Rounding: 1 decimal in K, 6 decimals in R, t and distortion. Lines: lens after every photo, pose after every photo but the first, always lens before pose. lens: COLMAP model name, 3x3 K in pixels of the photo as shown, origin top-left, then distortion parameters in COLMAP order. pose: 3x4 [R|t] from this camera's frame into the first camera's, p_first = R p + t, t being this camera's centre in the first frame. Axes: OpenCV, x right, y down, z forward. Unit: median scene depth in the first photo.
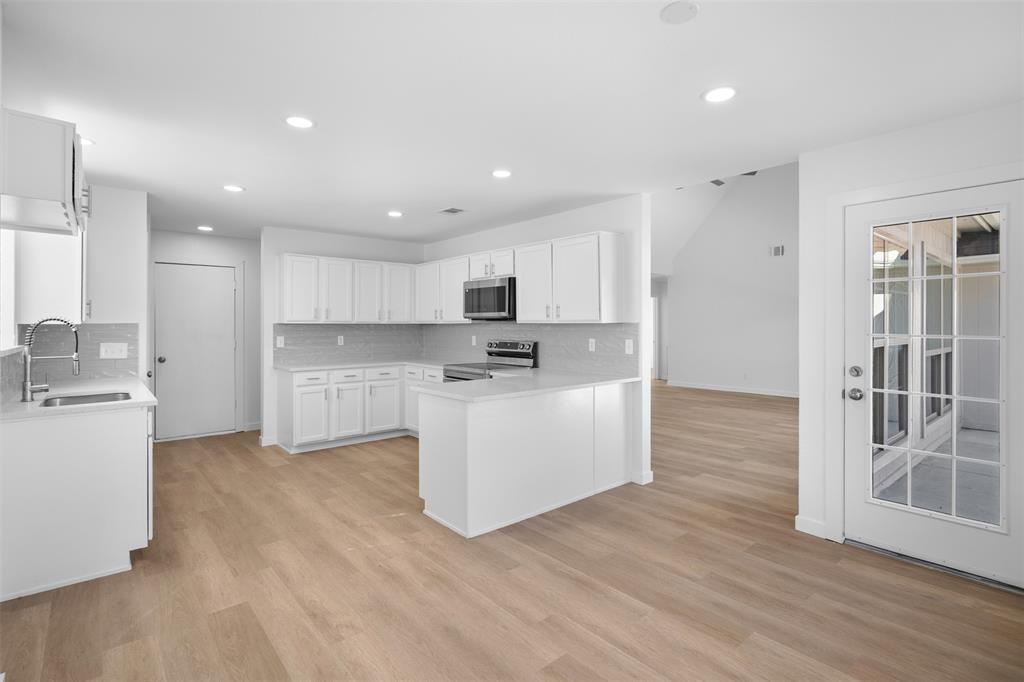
lens RADIAL K [[482.3, 0, 509.5], [0, 482.3, 322.9], [0, 0, 1]] dist [-0.002004, 0.003520]
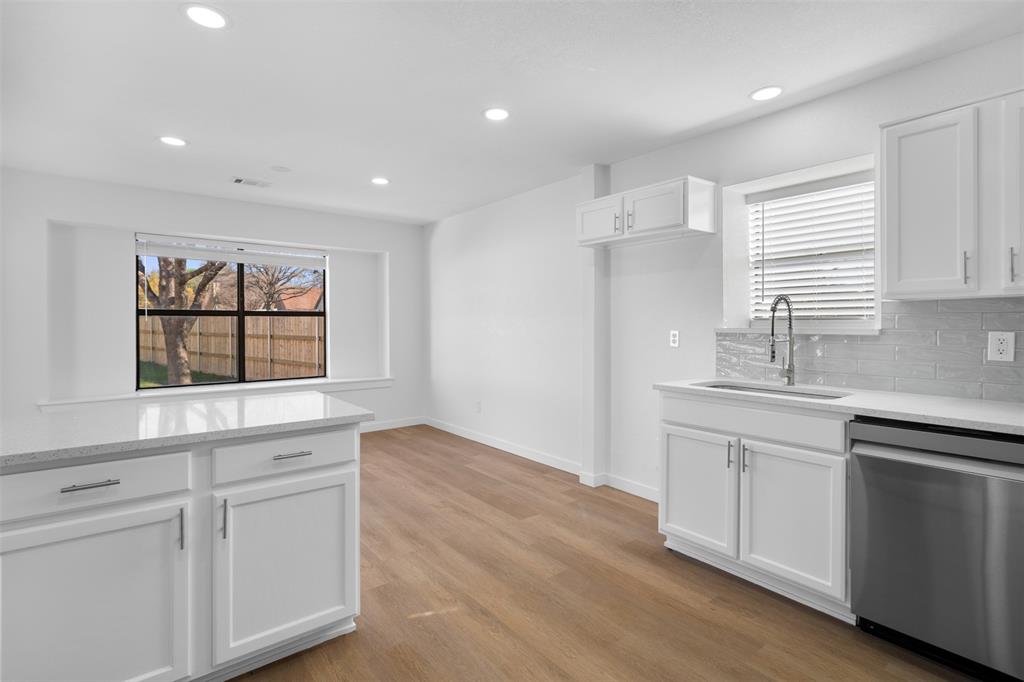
lens RADIAL K [[490.9, 0, 509.4], [0, 490.9, 328.5], [0, 0, 1]] dist [-0.000685, 0.001304]
pose [[-0.999083, 0.002952, 0.042722, -0.335092], [0.003134, 0.999986, 0.004194, 0.031448], [-0.042710, 0.004324, -0.999078, 1.362334]]
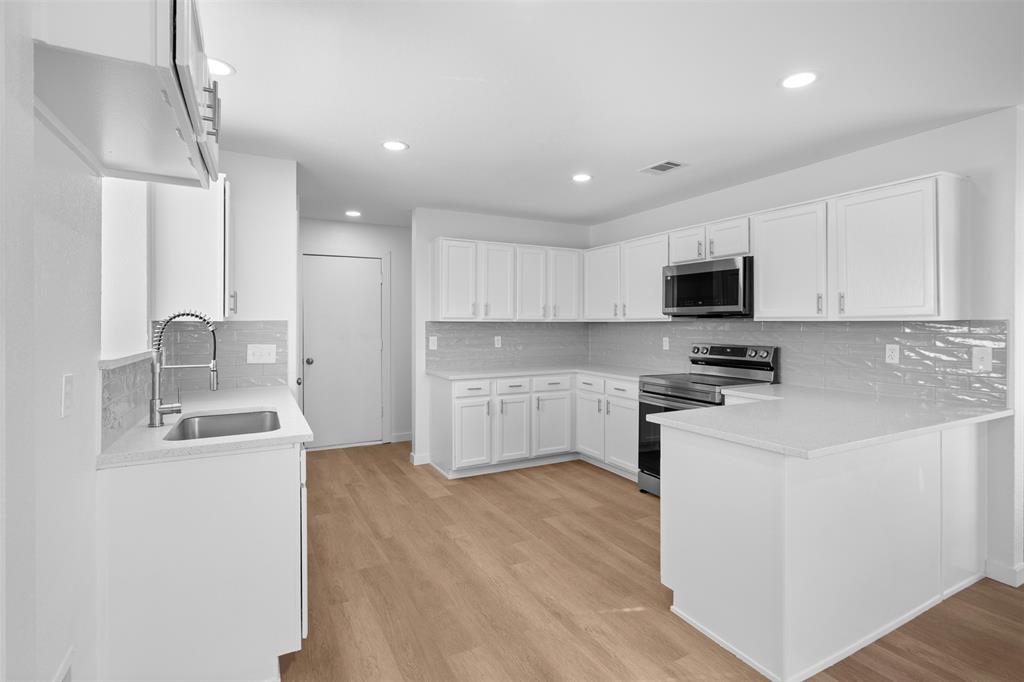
lens RADIAL K [[482.3, 0, 514.5], [0, 482.3, 326.0], [0, 0, 1]] dist [-0.002004, 0.003520]
pose [[0.977048, 0.002668, -0.213003, -0.214553], [-0.000886, 0.999964, 0.008460, 0.002719], [0.213018, -0.008077, 0.977015, 0.276962]]
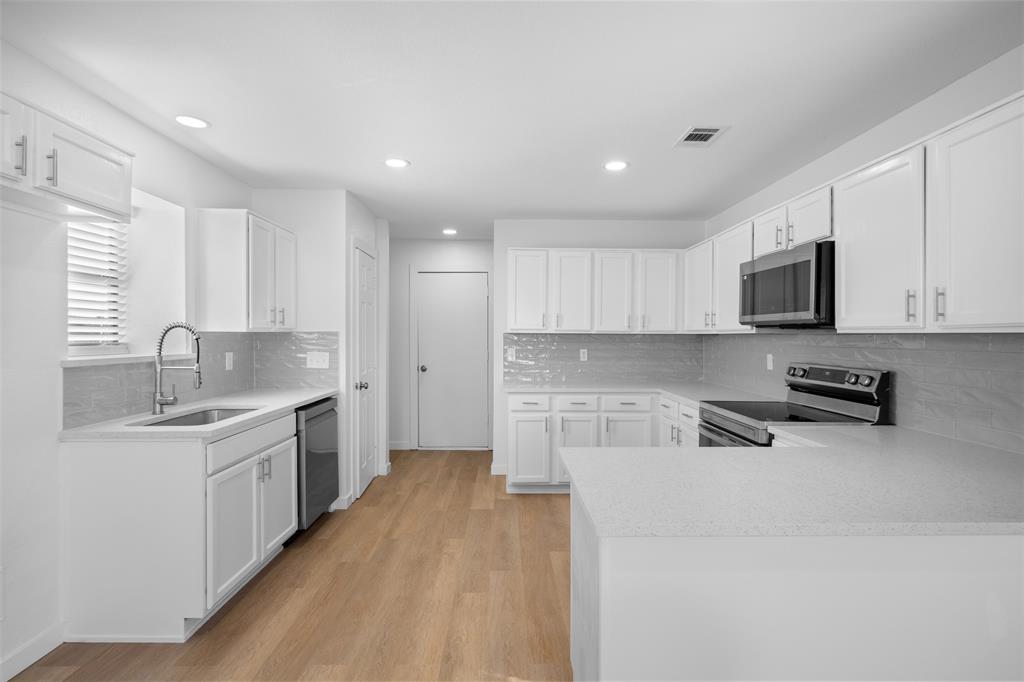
lens RADIAL K [[482.3, 0, 517.1], [0, 482.3, 337.8], [0, 0, 1]] dist [-0.002004, 0.003520]
pose [[0.777740, 0.008902, -0.628523, 0.086350], [-0.003743, 0.999948, 0.009531, 0.002659], [0.628575, -0.005060, 0.777732, 0.486624]]
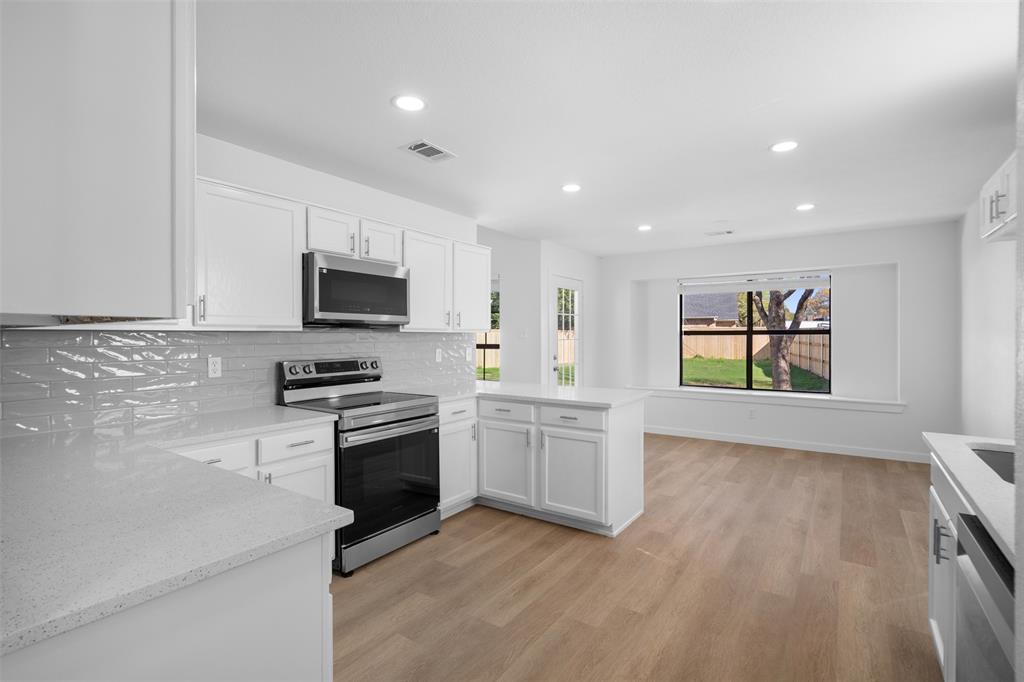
lens RADIAL K [[482.3, 0, 511.4], [0, 482.3, 341.5], [0, 0, 1]] dist [-0.002004, 0.003520]
pose [[-0.249767, -0.009388, 0.968260, -0.882219], [-0.000898, 0.999955, 0.009463, 0.010135], [-0.968305, 0.001494, -0.249765, 1.230506]]
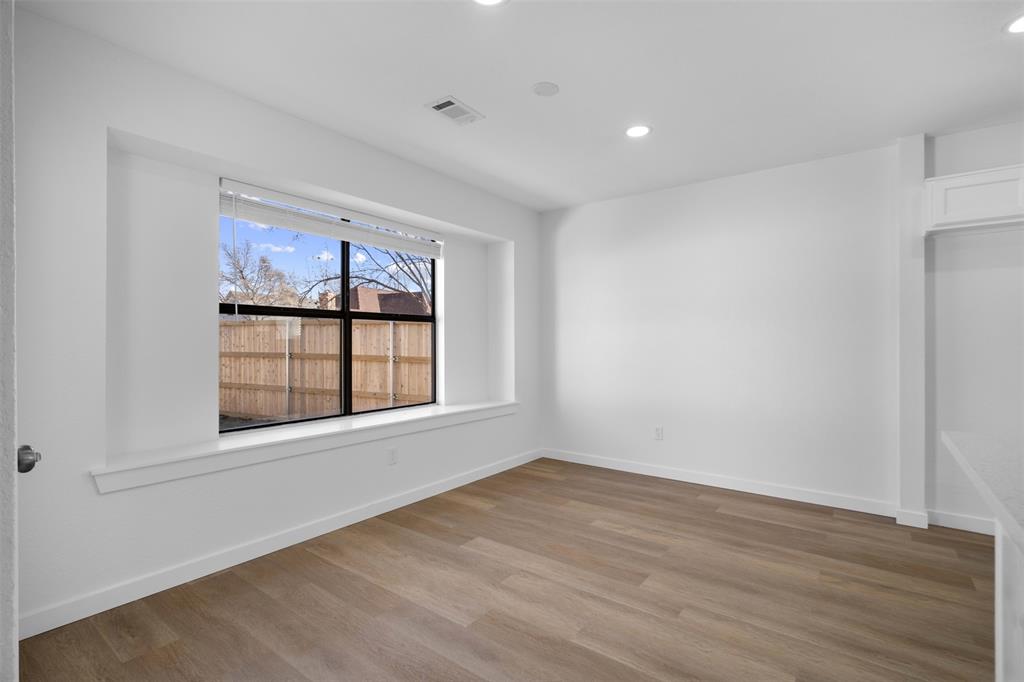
lens RADIAL K [[490.9, 0, 507.1], [0, 490.9, 336.5], [0, 0, 1]] dist [-0.000685, 0.001304]
pose [[-0.975952, 0.002379, -0.217973, 0.335241], [0.005543, 0.999888, -0.013907, 0.048484], [0.217915, -0.014780, -0.975856, 1.029241]]
